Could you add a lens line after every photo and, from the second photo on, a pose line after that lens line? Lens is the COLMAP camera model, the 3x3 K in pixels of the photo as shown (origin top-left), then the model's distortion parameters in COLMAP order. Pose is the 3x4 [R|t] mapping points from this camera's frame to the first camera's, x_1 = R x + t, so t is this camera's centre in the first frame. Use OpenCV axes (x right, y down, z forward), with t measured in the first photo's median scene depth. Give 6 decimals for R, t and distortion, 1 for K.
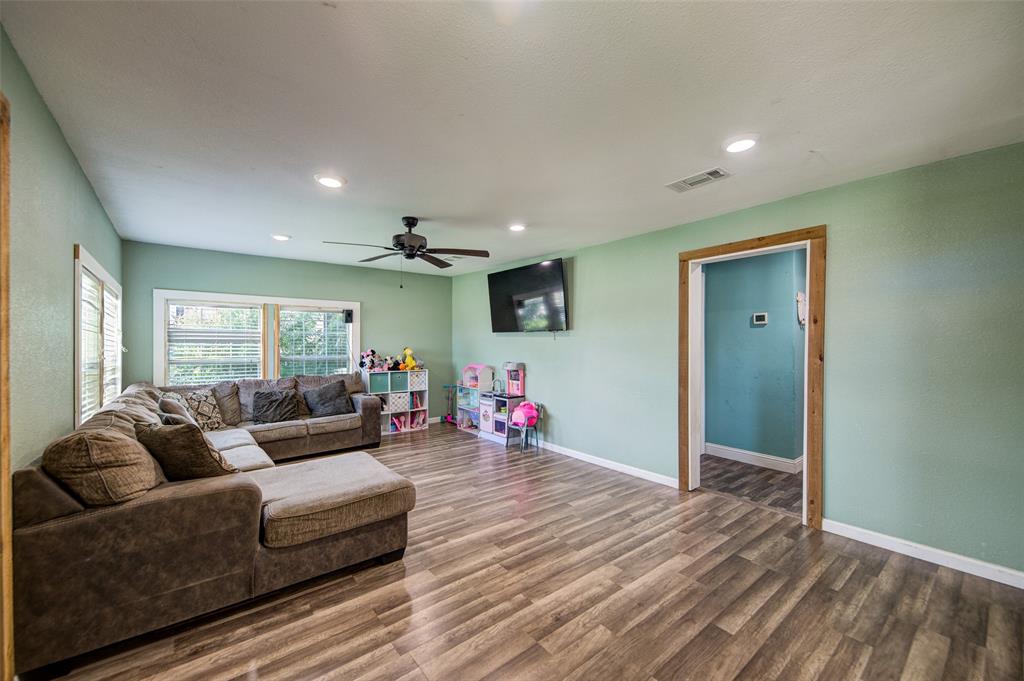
lens RADIAL K [[406.5, 0, 522.1], [0, 406.5, 348.4], [0, 0, 1]] dist [0.010927, -0.000739]
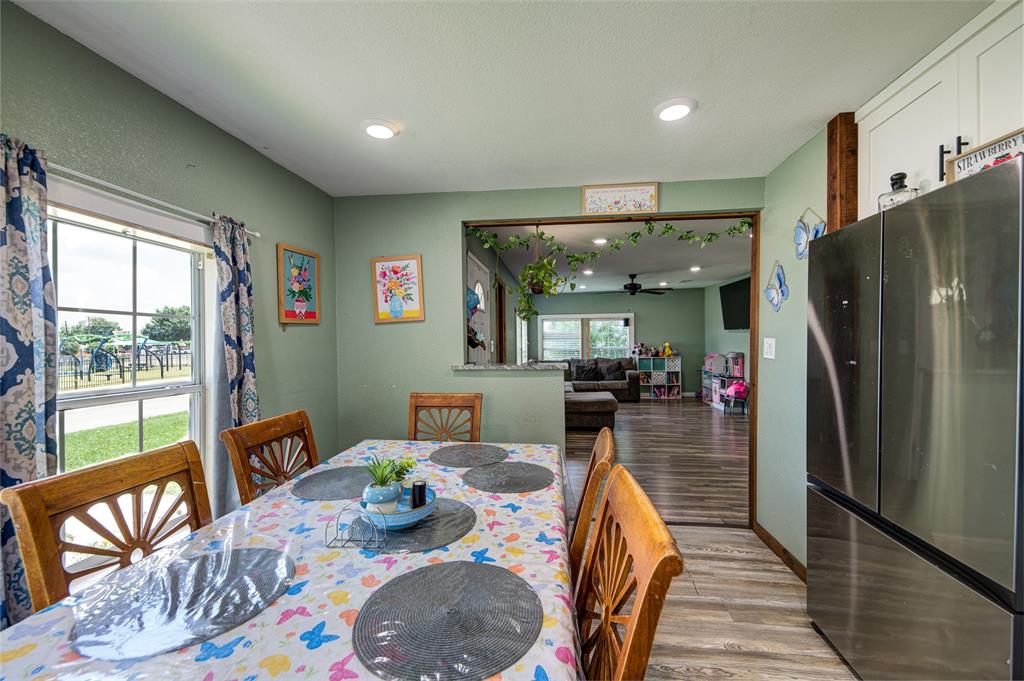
lens RADIAL K [[406.5, 0, 511.1], [0, 406.5, 342.7], [0, 0, 1]] dist [0.010927, -0.000739]
pose [[0.685151, -0.003341, -0.728393, 0.458523], [0.003574, 0.999993, -0.001225, 0.002174], [0.728392, -0.001764, 0.685158, -0.462975]]
